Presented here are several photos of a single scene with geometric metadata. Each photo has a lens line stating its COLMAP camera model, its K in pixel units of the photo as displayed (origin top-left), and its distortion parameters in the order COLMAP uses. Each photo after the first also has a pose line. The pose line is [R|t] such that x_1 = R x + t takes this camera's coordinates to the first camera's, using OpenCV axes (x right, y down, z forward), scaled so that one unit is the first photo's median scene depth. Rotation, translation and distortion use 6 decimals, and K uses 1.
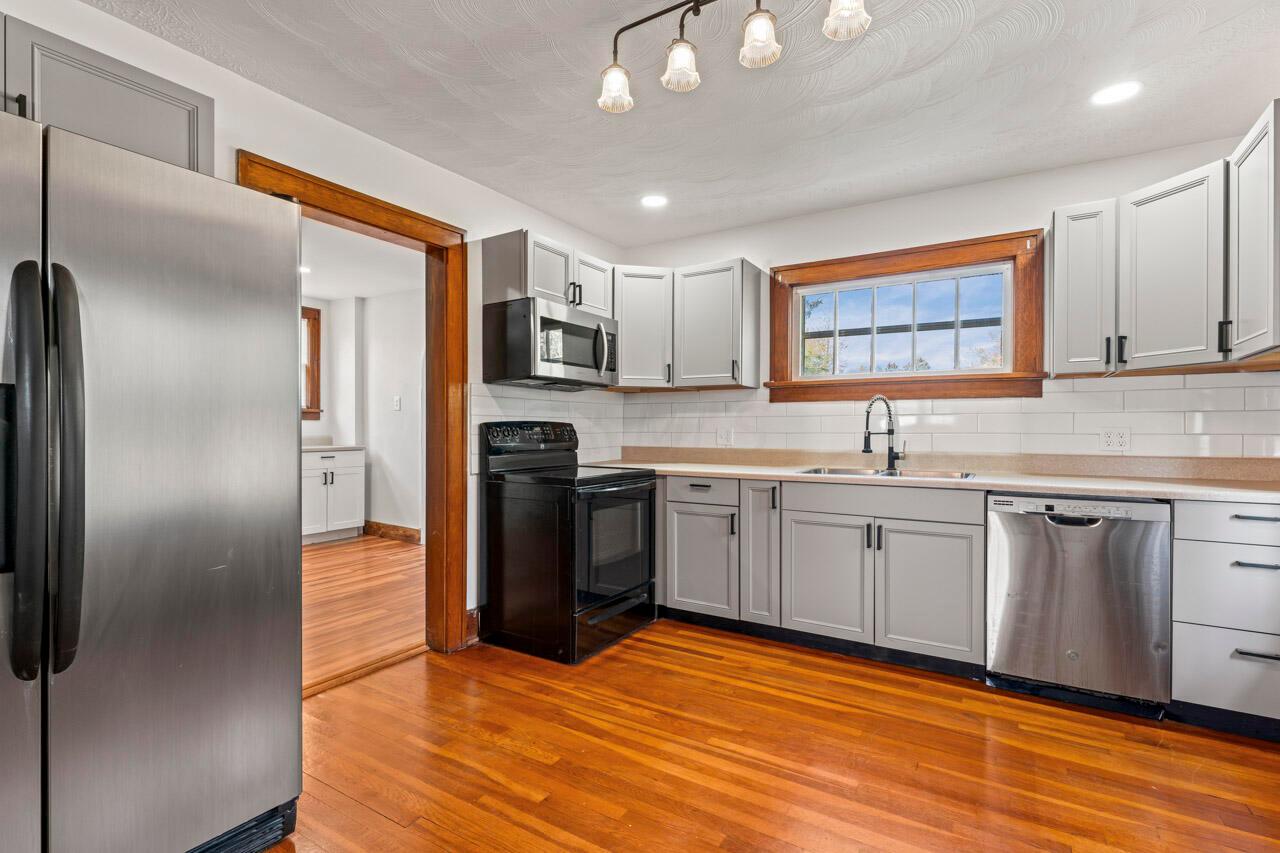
lens RADIAL K [[599.9, 0, 635.2], [0, 599.9, 430.8], [0, 0, 1]] dist [-0.001854, -0.000259]
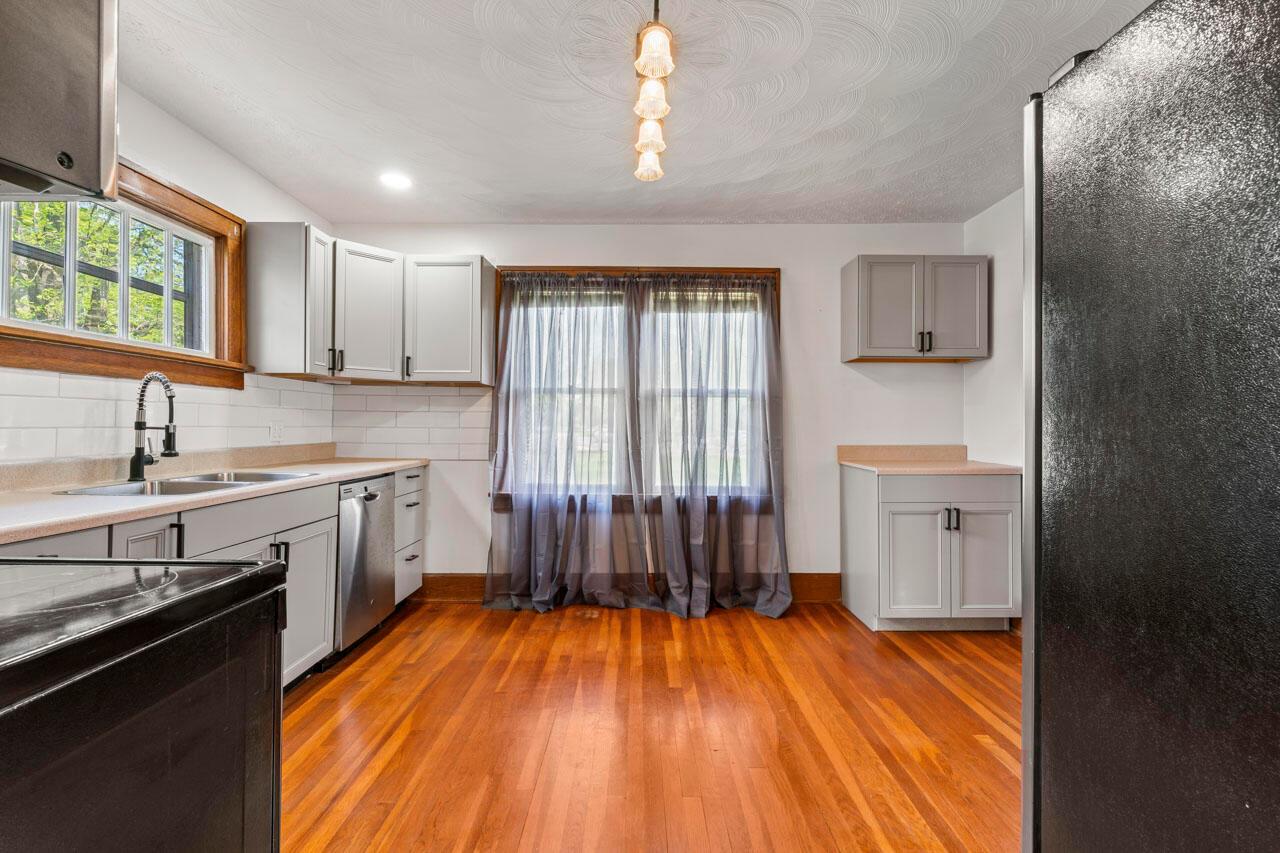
lens RADIAL K [[585.1, 0, 640.8], [0, 585.1, 421.0], [0, 0, 1]] dist [-0.001080, 0.000405]
pose [[-0.541805, 0.002053, 0.840502, -0.528445], [-0.005325, 0.999969, -0.005876, -0.003036], [-0.840488, -0.007659, -0.541777, 1.043766]]
